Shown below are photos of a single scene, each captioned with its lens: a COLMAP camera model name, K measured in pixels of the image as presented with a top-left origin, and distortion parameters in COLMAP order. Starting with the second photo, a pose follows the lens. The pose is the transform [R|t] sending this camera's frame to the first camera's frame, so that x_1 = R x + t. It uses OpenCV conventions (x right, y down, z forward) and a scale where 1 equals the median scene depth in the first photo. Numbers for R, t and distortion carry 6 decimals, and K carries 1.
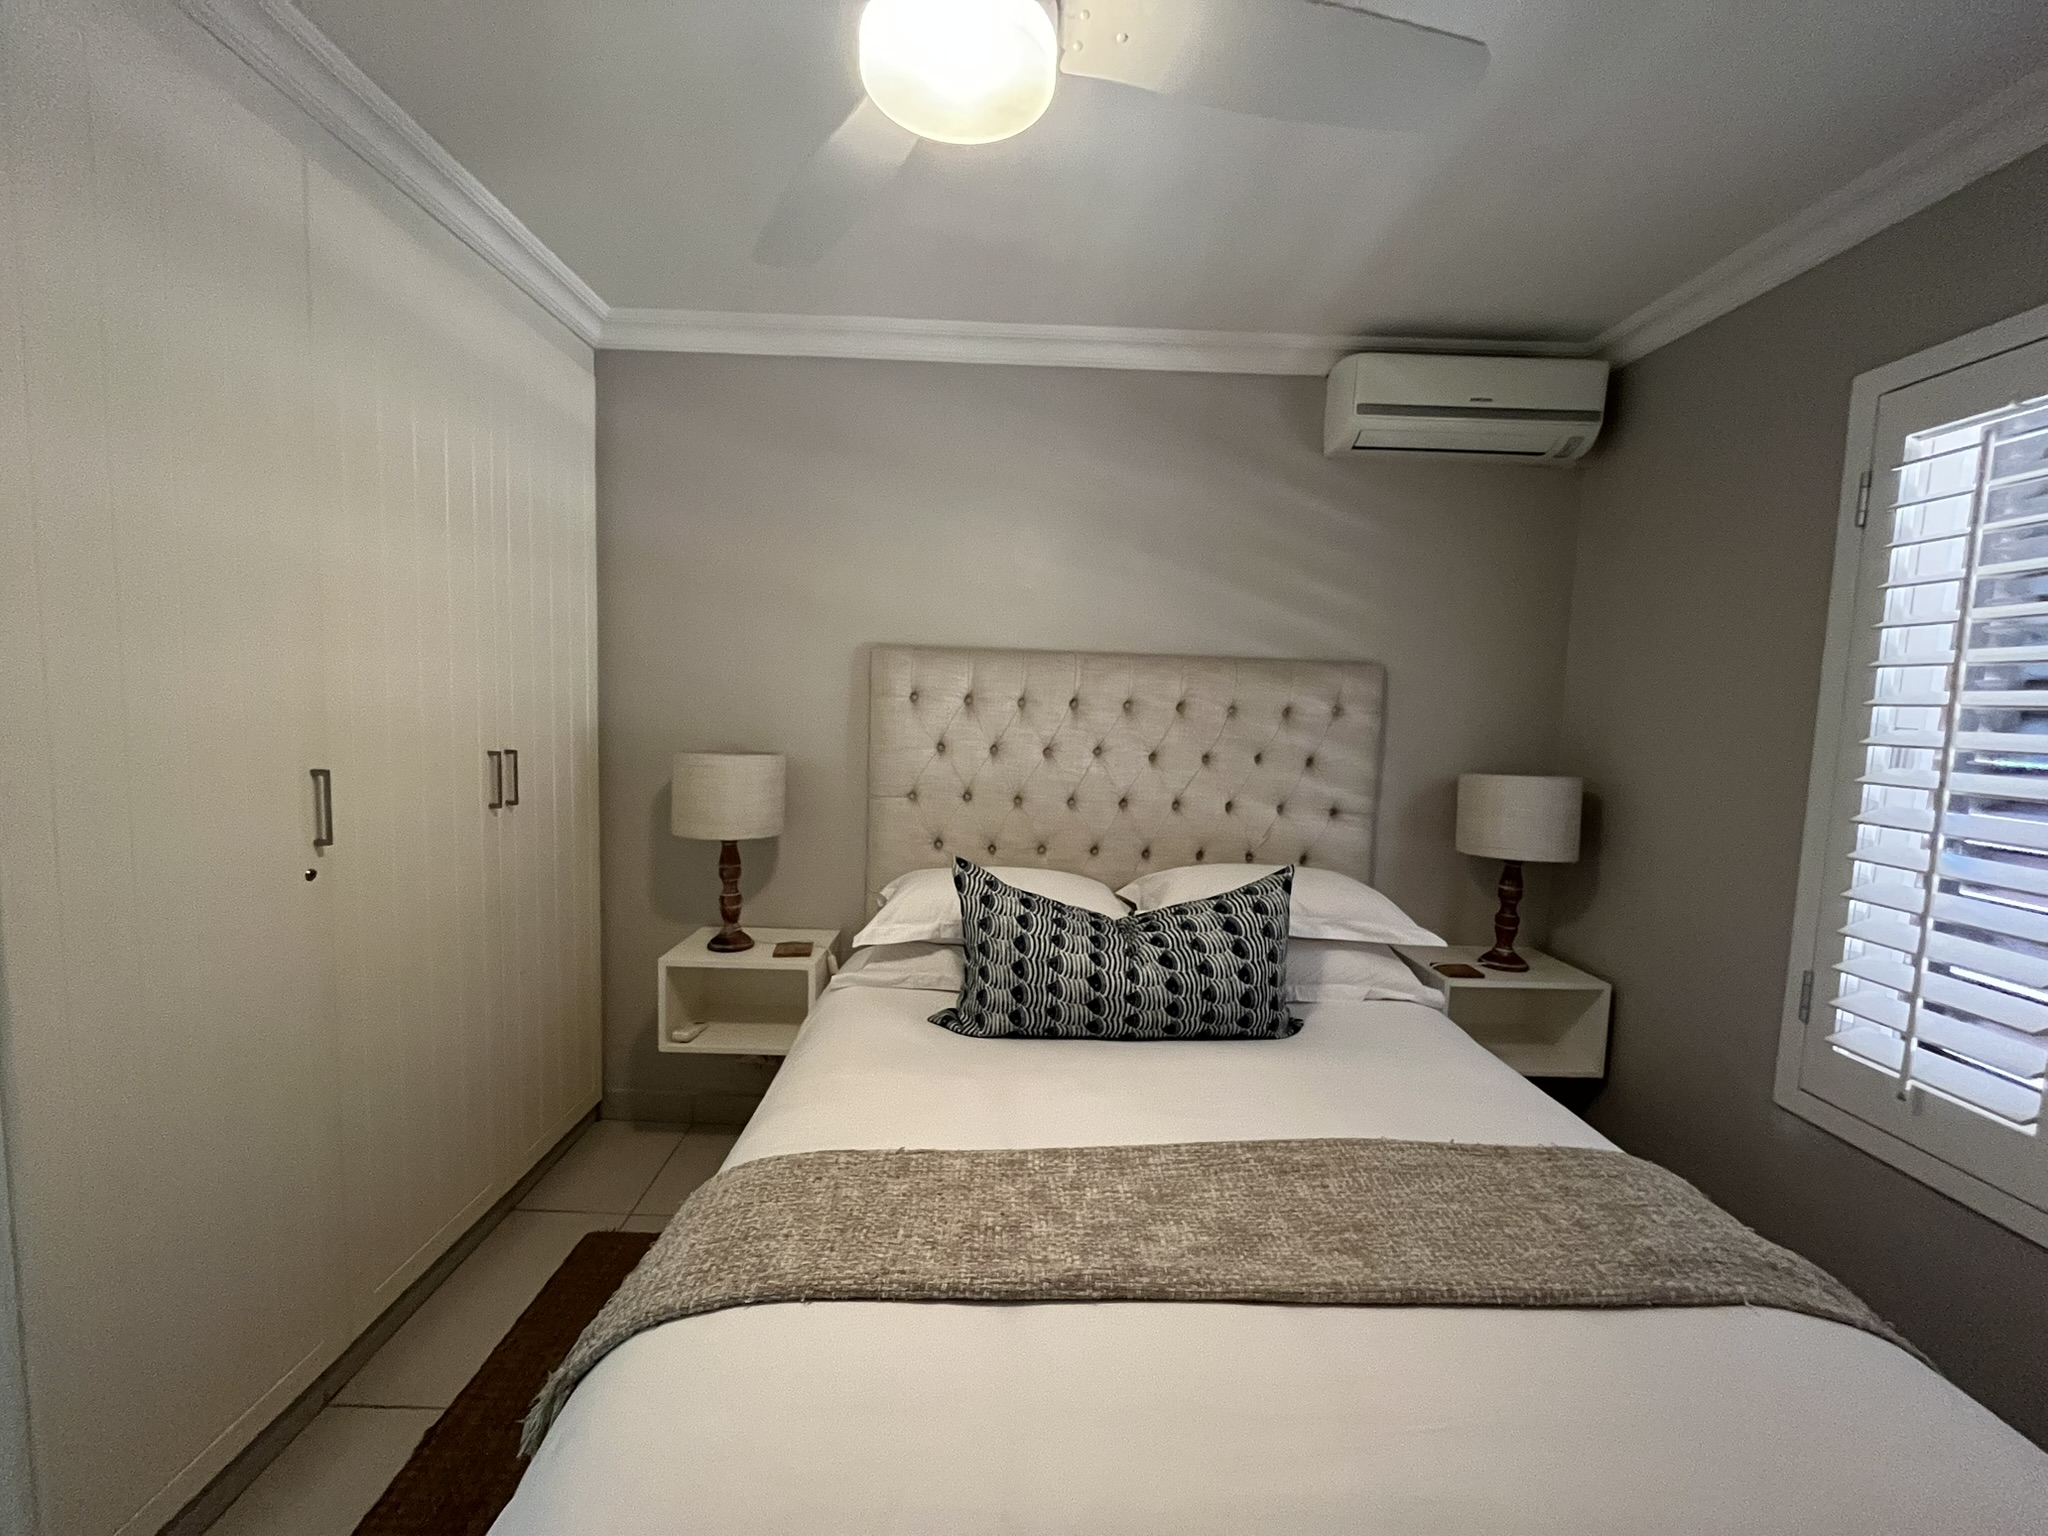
lens RADIAL K [[830.6, 0, 1016.7], [0, 830.6, 769.8], [0, 0, 1]] dist [-0.002609, 0.000489]
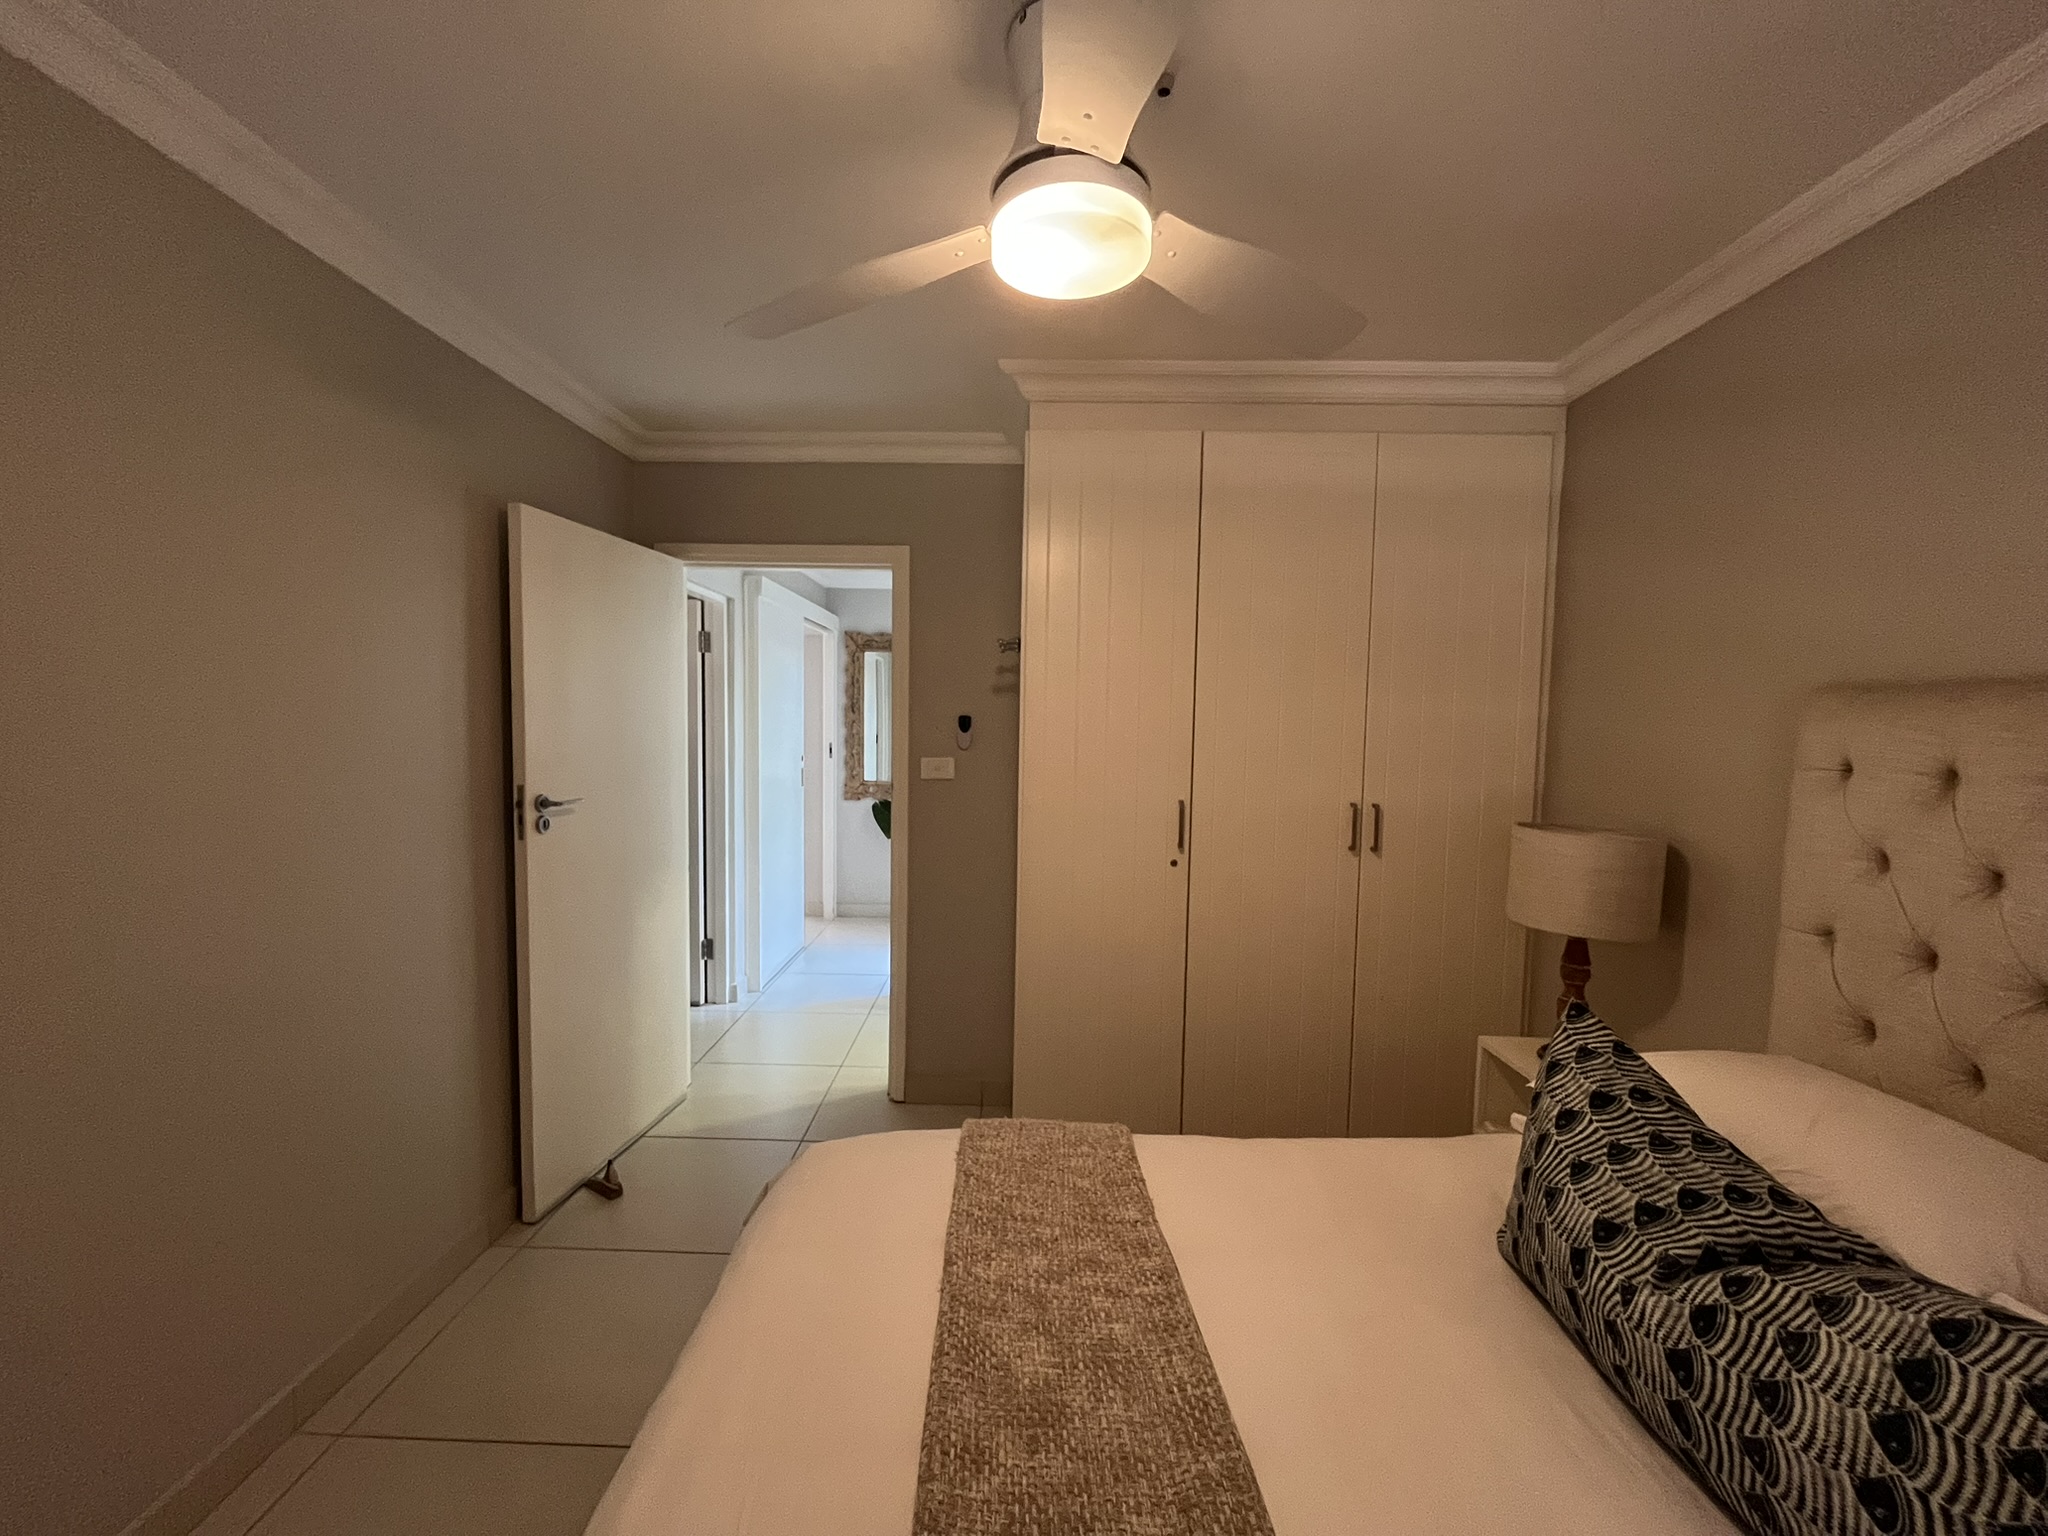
lens RADIAL K [[830.6, 0, 1016.7], [0, 830.6, 769.8], [0, 0, 1]] dist [-0.002609, 0.000489]
pose [[-0.024977, 0.026824, -0.999328, 0.506503], [-0.103858, 0.994161, 0.029282, -0.046029], [0.994278, 0.104519, -0.022045, 0.442225]]
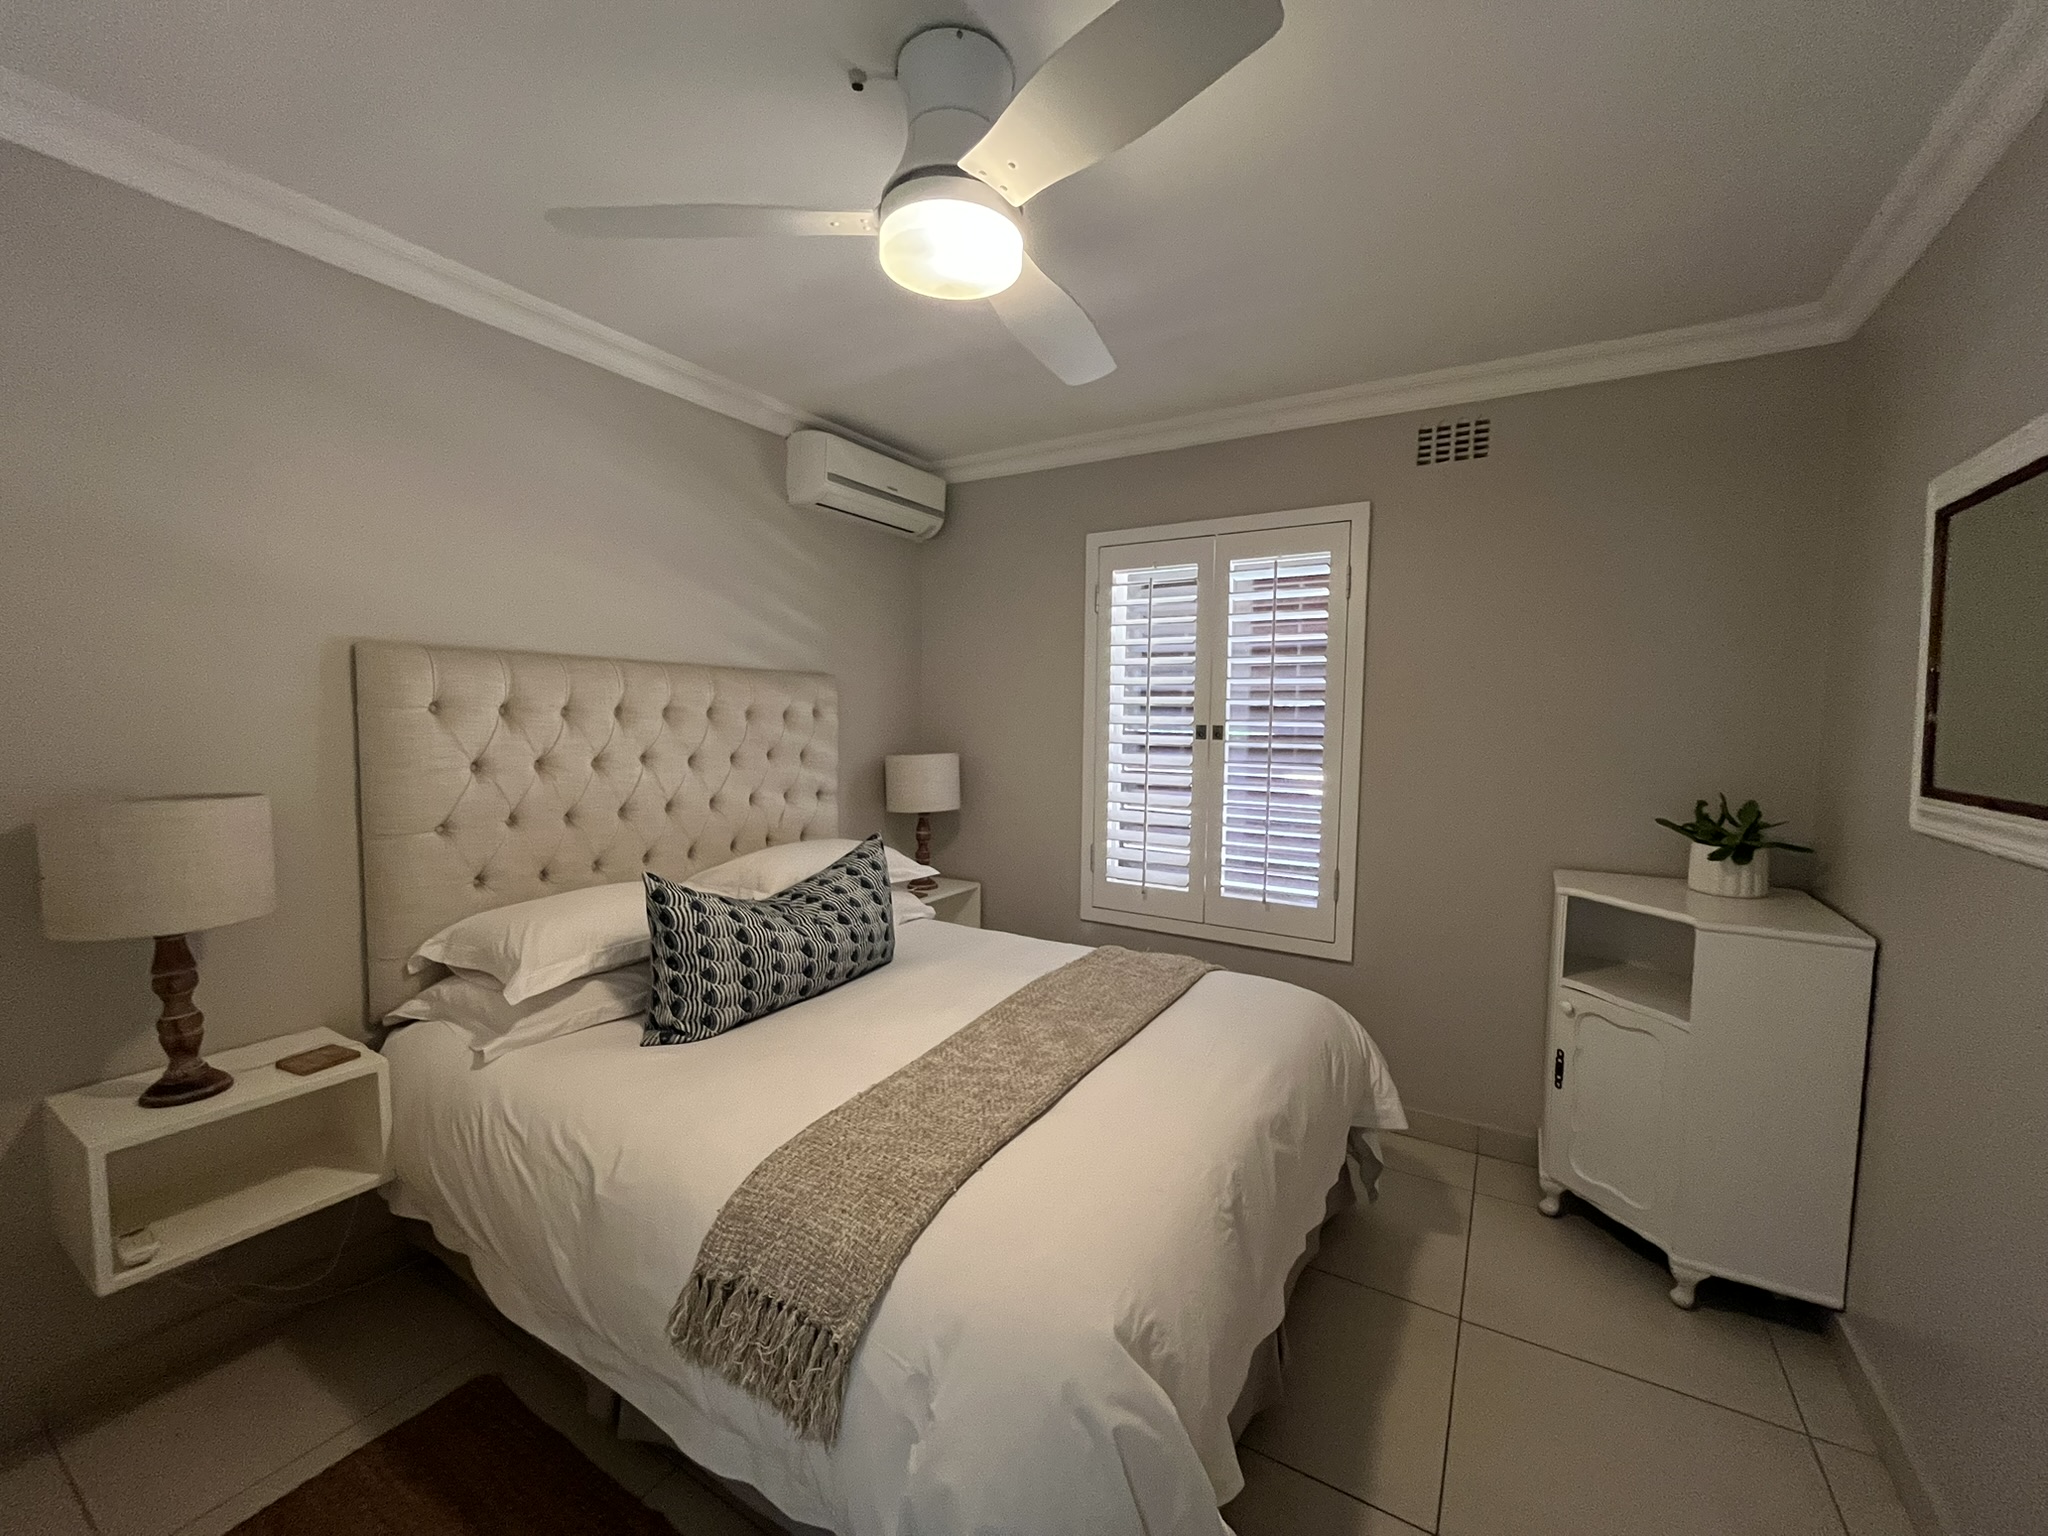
lens RADIAL K [[830.6, 0, 1016.7], [0, 830.6, 769.8], [0, 0, 1]] dist [-0.002609, 0.000489]
pose [[0.531262, -0.080982, 0.843329, -0.535785], [0.077963, 0.995870, 0.046516, -0.021351], [-0.843613, 0.041036, 0.535381, 0.087890]]
